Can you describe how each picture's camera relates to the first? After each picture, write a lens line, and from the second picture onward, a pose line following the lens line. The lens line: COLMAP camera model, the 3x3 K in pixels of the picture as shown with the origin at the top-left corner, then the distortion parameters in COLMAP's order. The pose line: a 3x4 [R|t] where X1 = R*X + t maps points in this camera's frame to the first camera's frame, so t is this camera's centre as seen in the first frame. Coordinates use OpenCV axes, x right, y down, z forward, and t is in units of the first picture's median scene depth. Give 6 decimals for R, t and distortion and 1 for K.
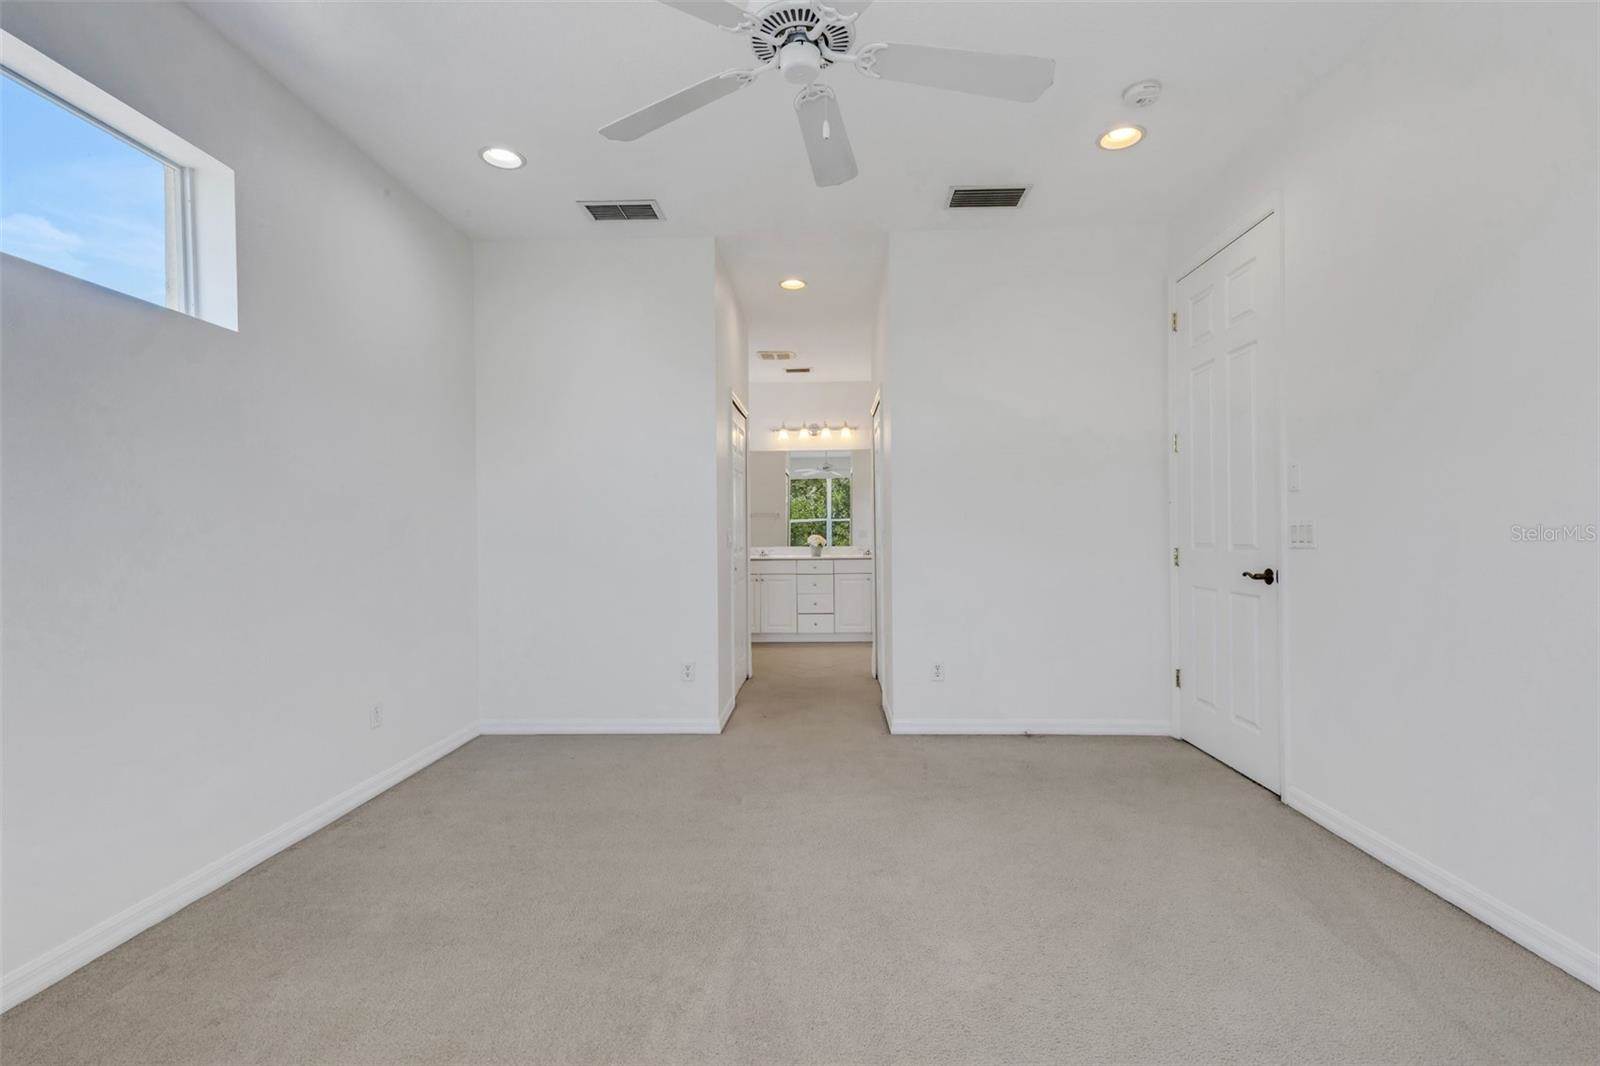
lens RADIAL K [[727.5, 0, 800.3], [0, 727.5, 530.8], [0, 0, 1]] dist [0.004376, 0.000799]
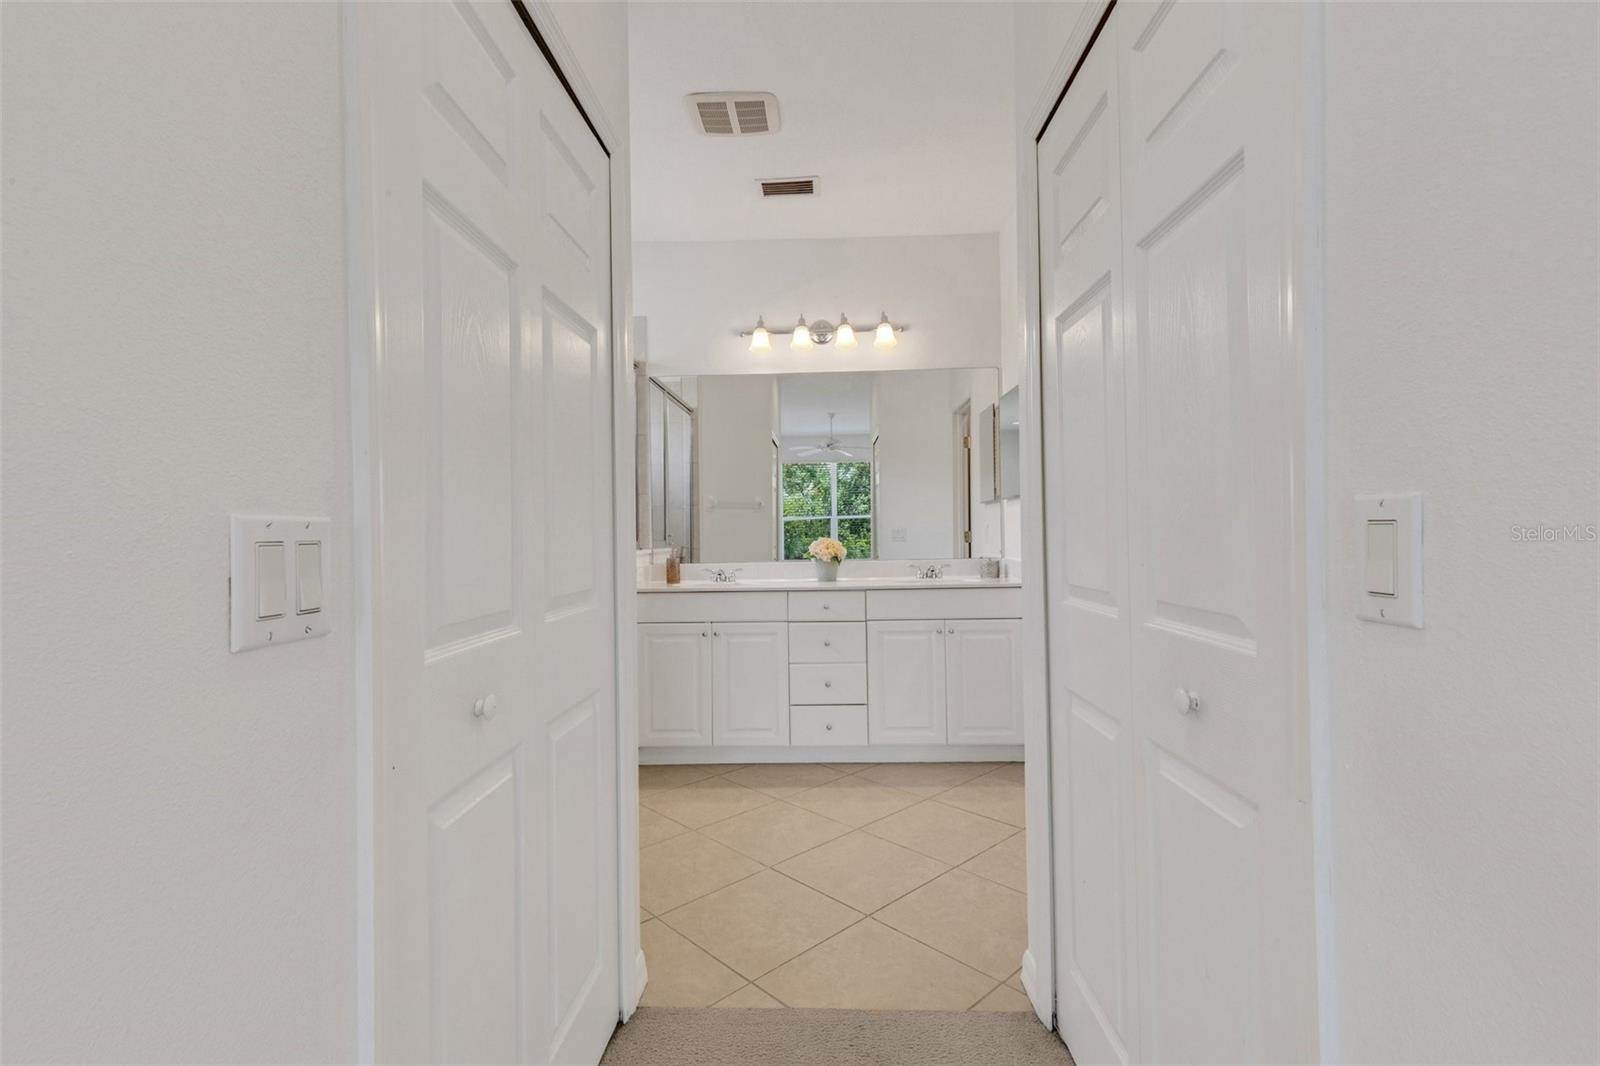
lens RADIAL K [[733.7, 0, 800.2], [0, 733.7, 527.8], [0, 0, 1]] dist [0.002923, 0.000174]
pose [[0.999973, -0.005663, 0.004766, 0.000962], [0.005687, 0.999971, -0.005079, 0.000658], [-0.004737, 0.005106, 0.999976, 0.489981]]
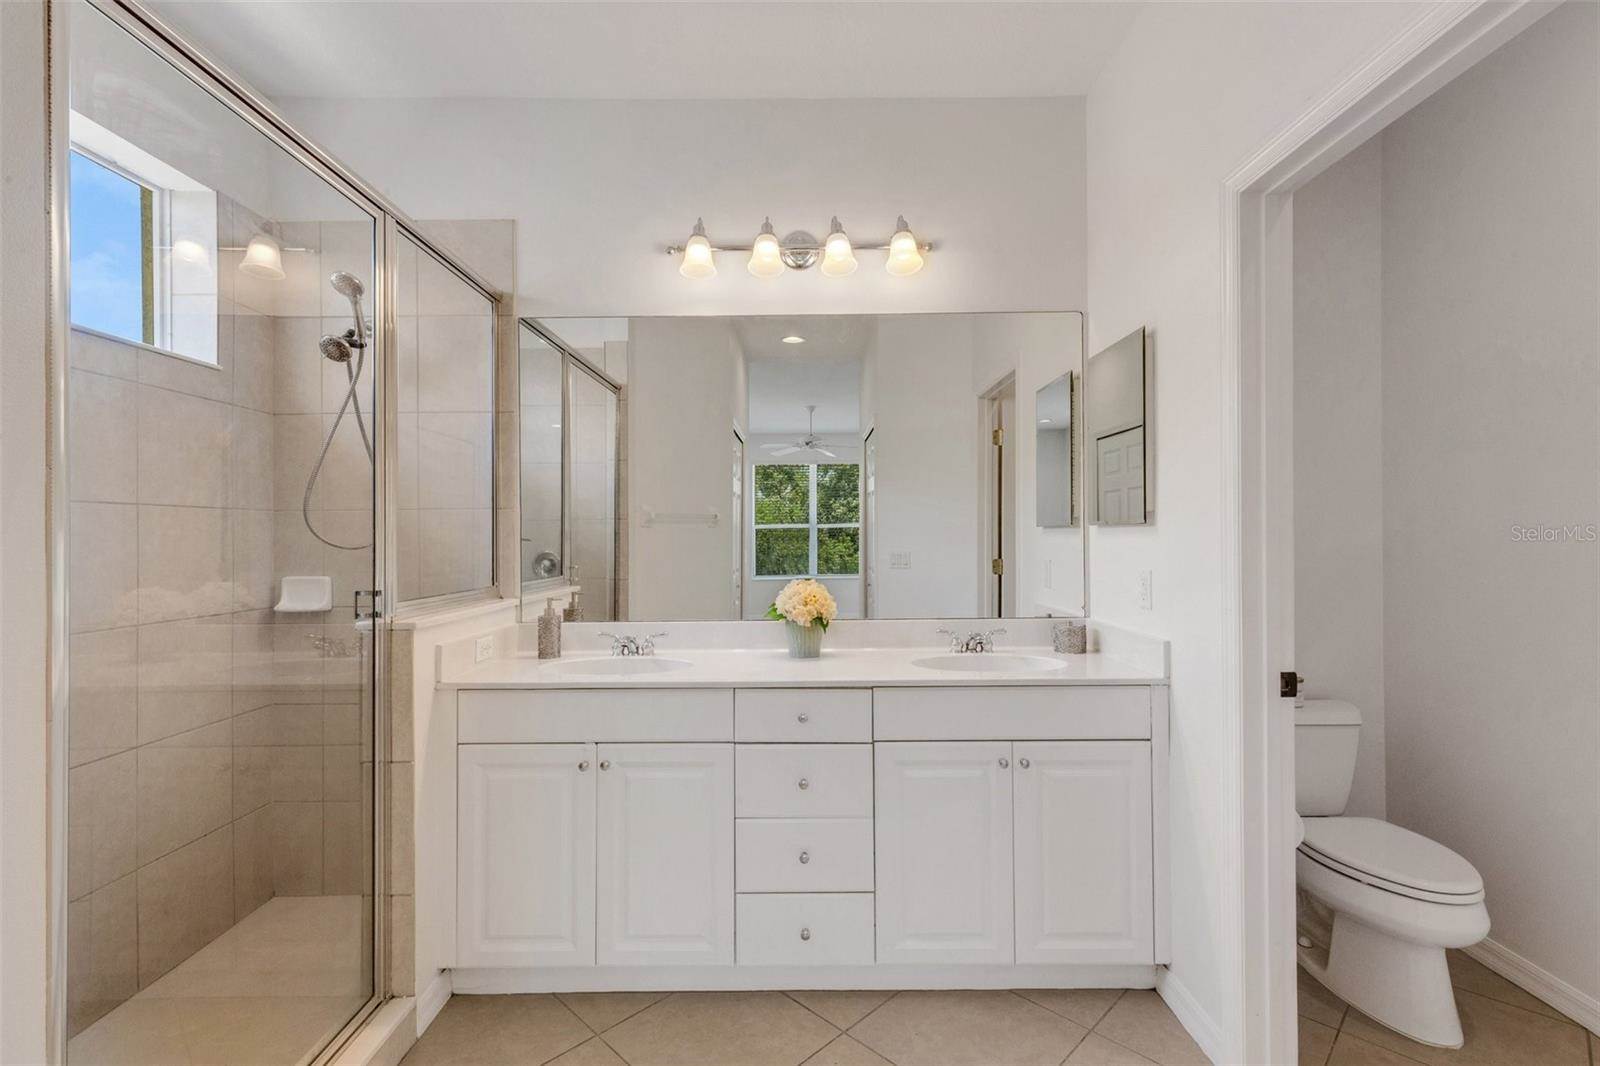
lens RADIAL K [[727.5, 0, 800.3], [0, 727.5, 530.8], [0, 0, 1]] dist [0.004376, 0.000799]
pose [[0.999376, 0.004525, 0.035034, 0.009015], [-0.004417, 0.999985, -0.003144, -0.016418], [-0.035048, 0.002987, 0.999381, 0.690077]]
